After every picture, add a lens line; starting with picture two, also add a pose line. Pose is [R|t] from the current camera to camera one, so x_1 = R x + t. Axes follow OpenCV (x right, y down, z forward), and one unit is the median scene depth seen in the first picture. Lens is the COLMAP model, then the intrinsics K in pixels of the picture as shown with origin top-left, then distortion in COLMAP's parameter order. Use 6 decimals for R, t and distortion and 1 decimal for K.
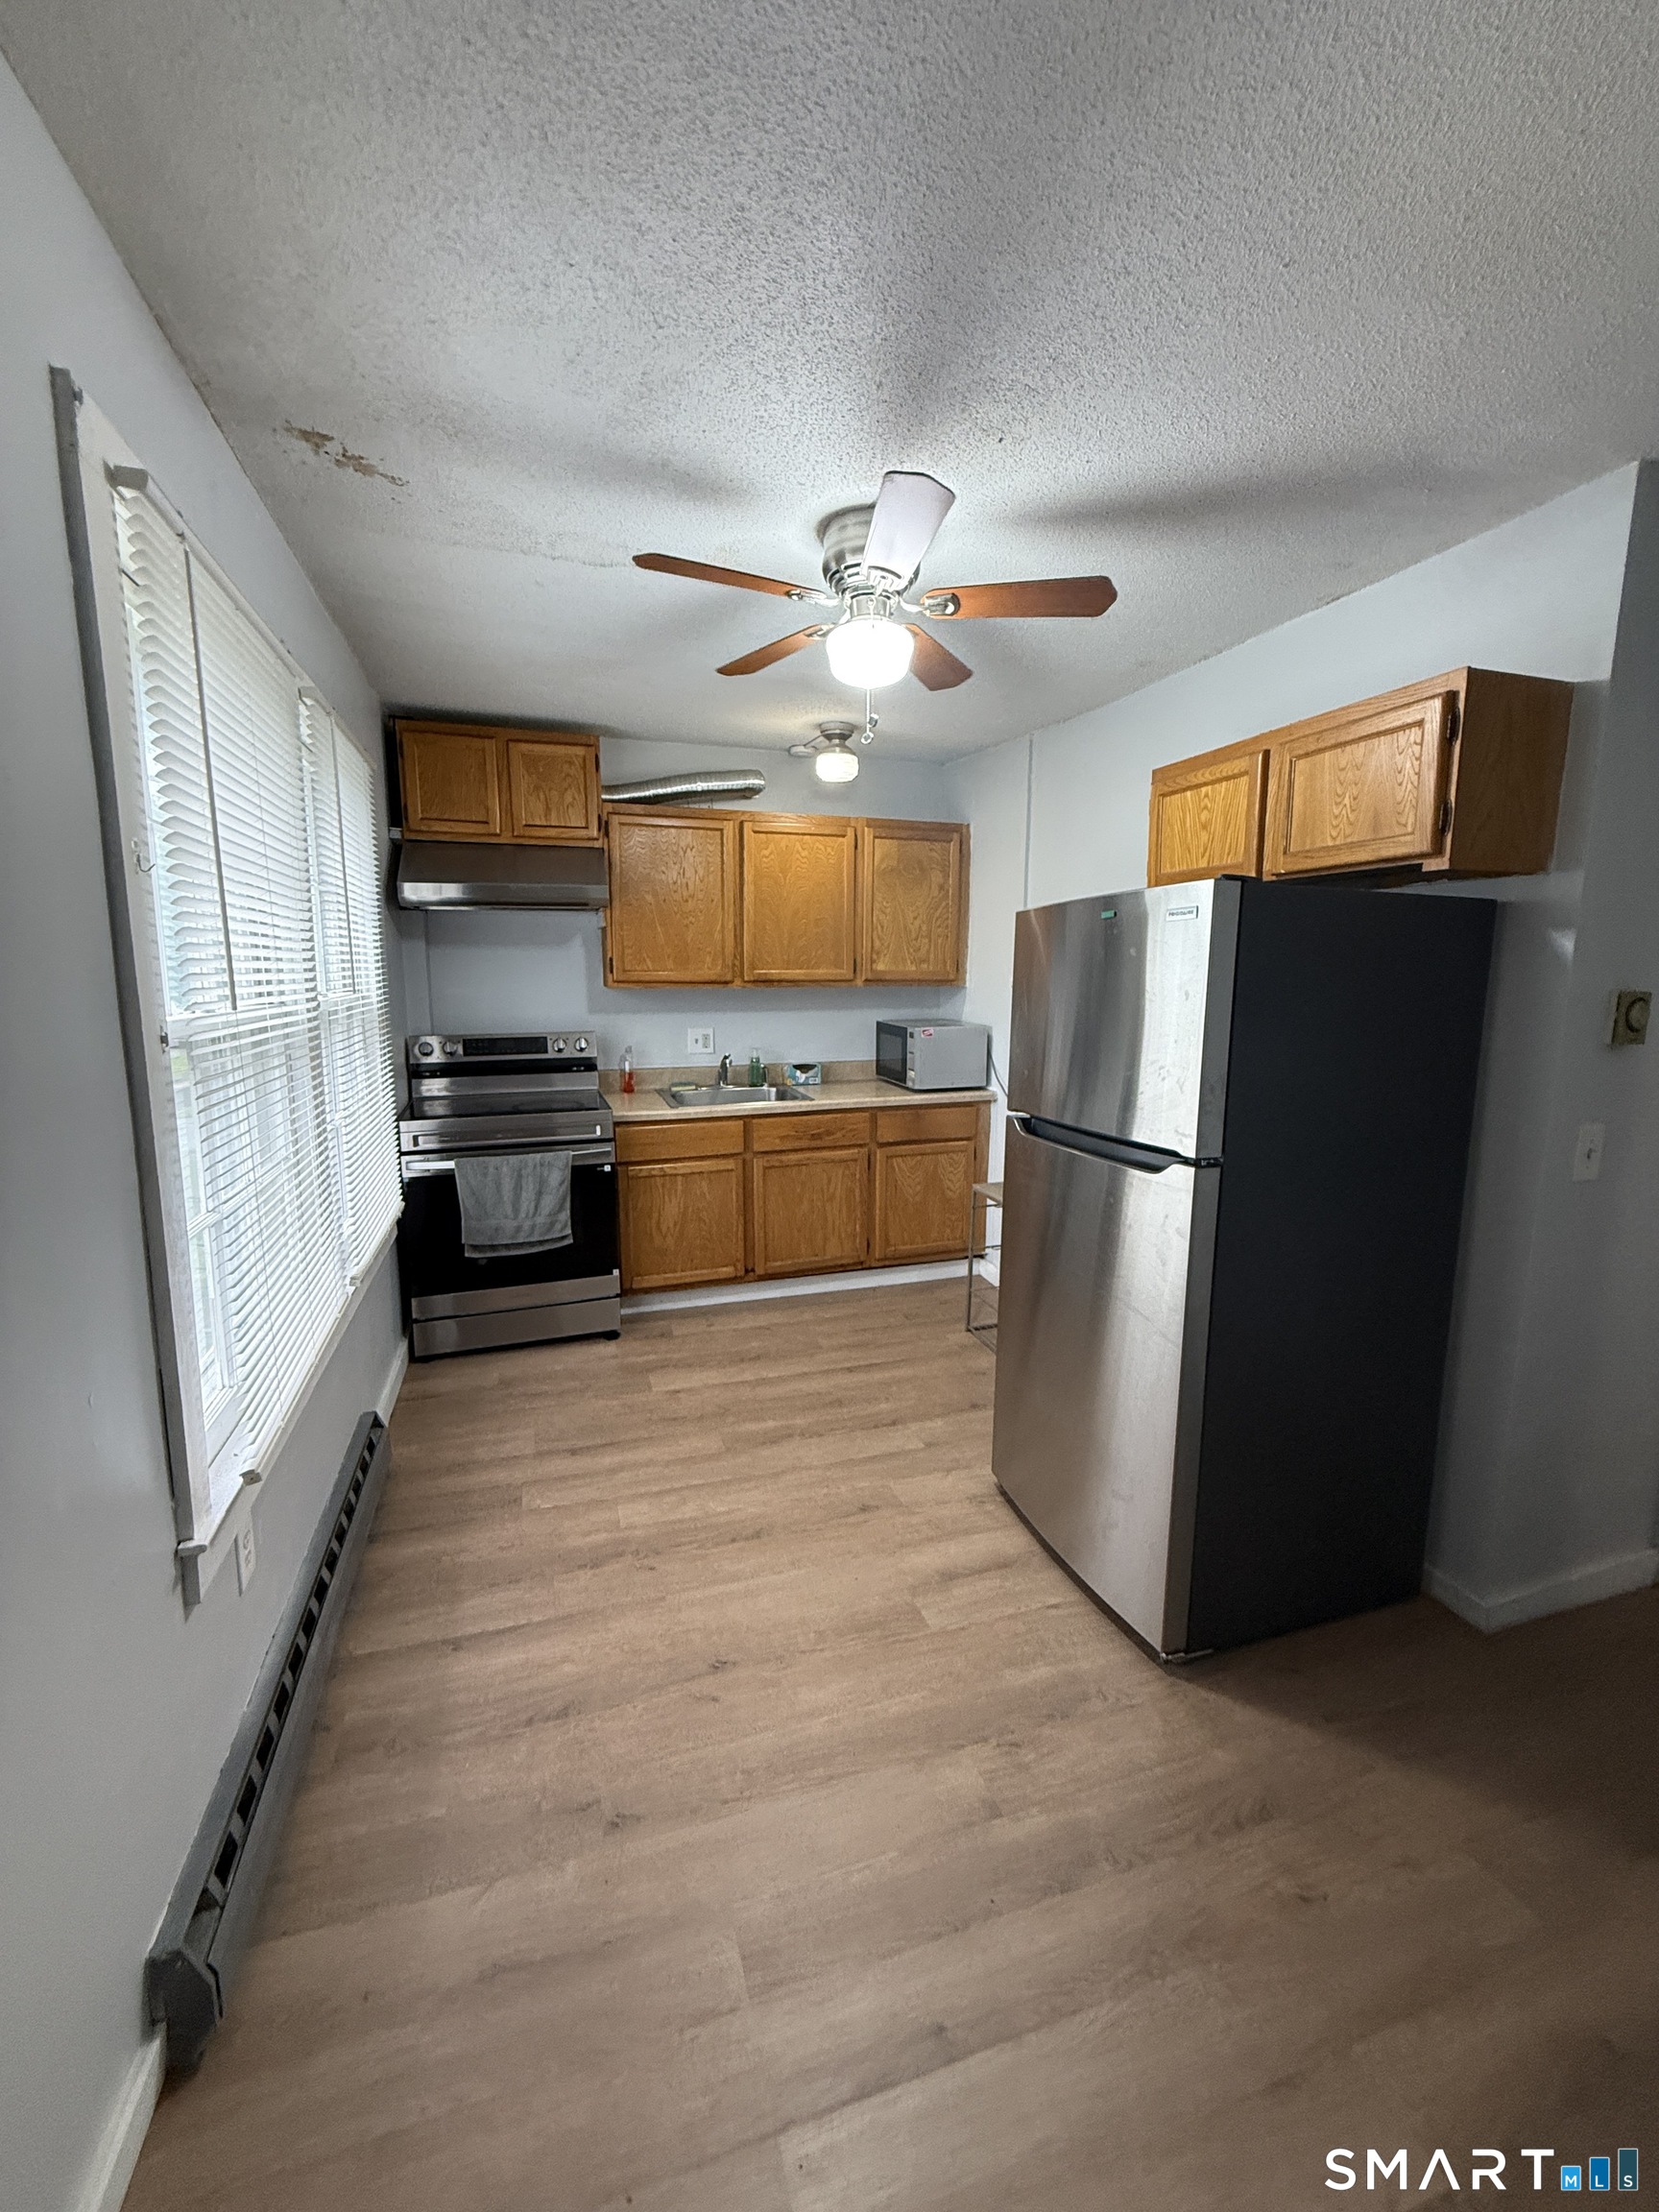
lens RADIAL K [[871.0, 0, 829.5], [0, 871.0, 1106.0], [0, 0, 1]] dist [-0.003500, 0.000401]
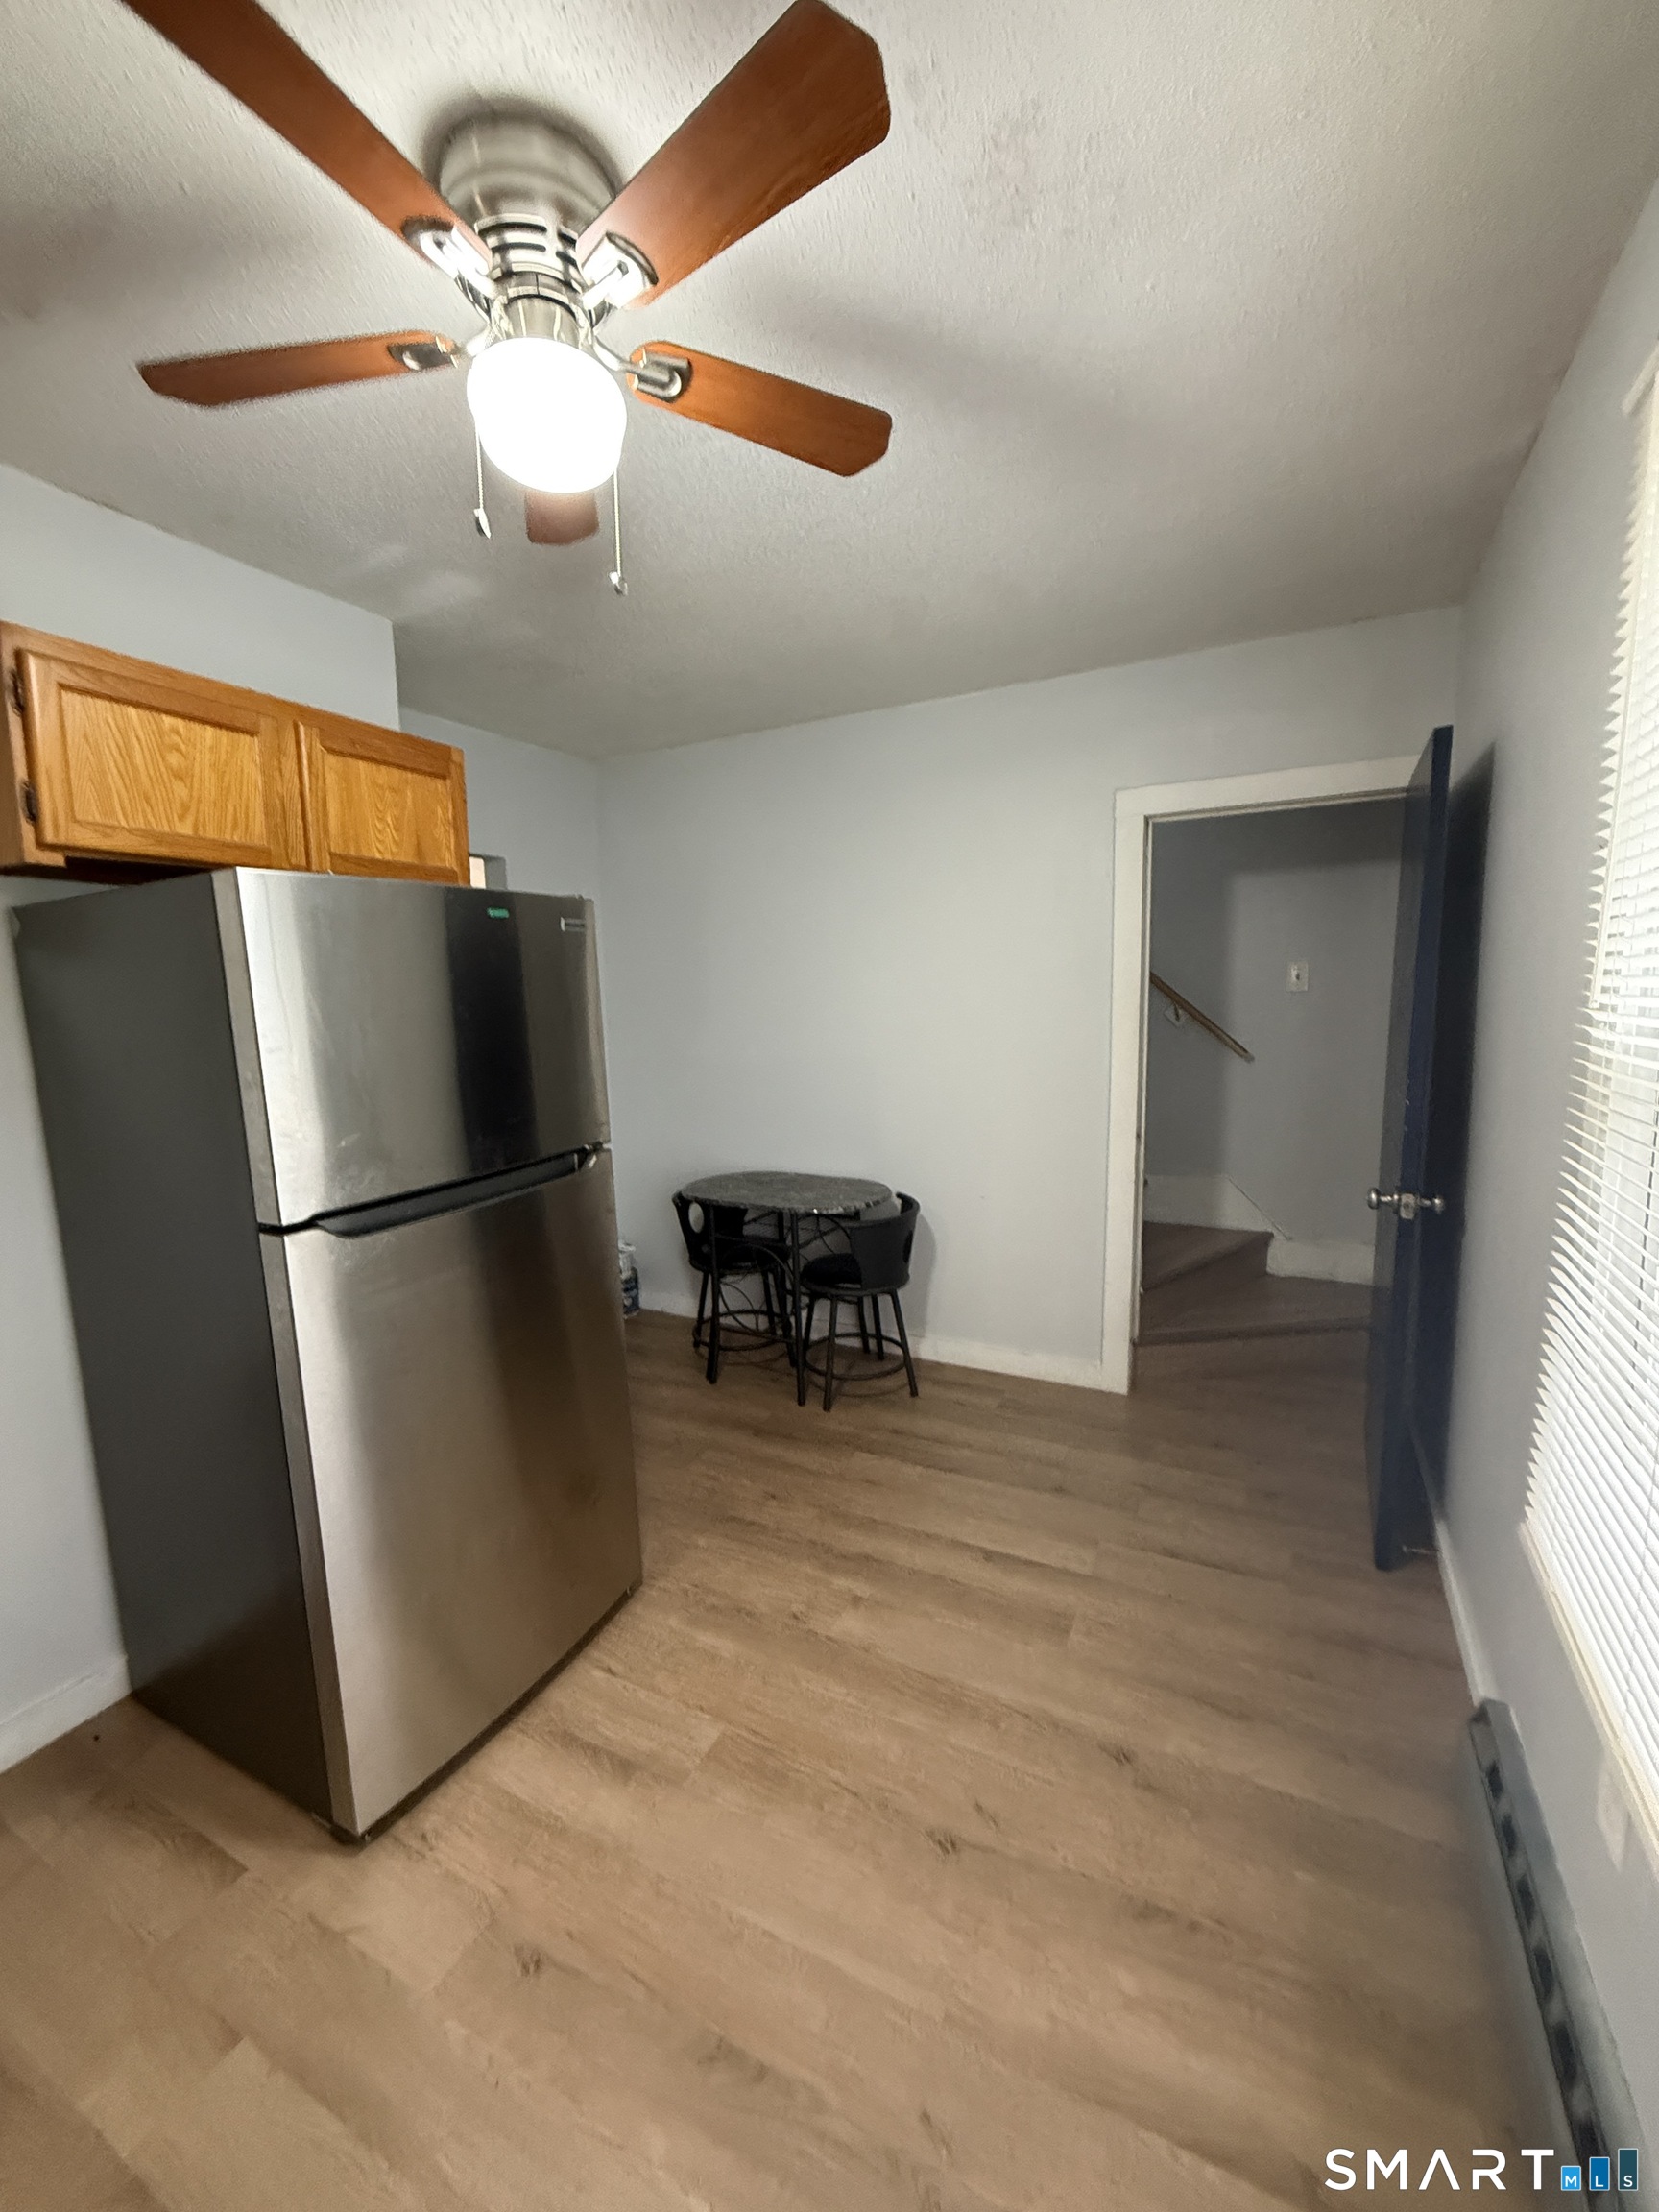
lens RADIAL K [[871.0, 0, 829.5], [0, 871.0, 1106.0], [0, 0, 1]] dist [-0.003500, 0.000401]
pose [[-0.695661, -0.085588, 0.713253, -0.586856], [0.121852, 0.964431, 0.234576, -0.214501], [-0.707960, 0.250096, -0.660488, 1.500293]]
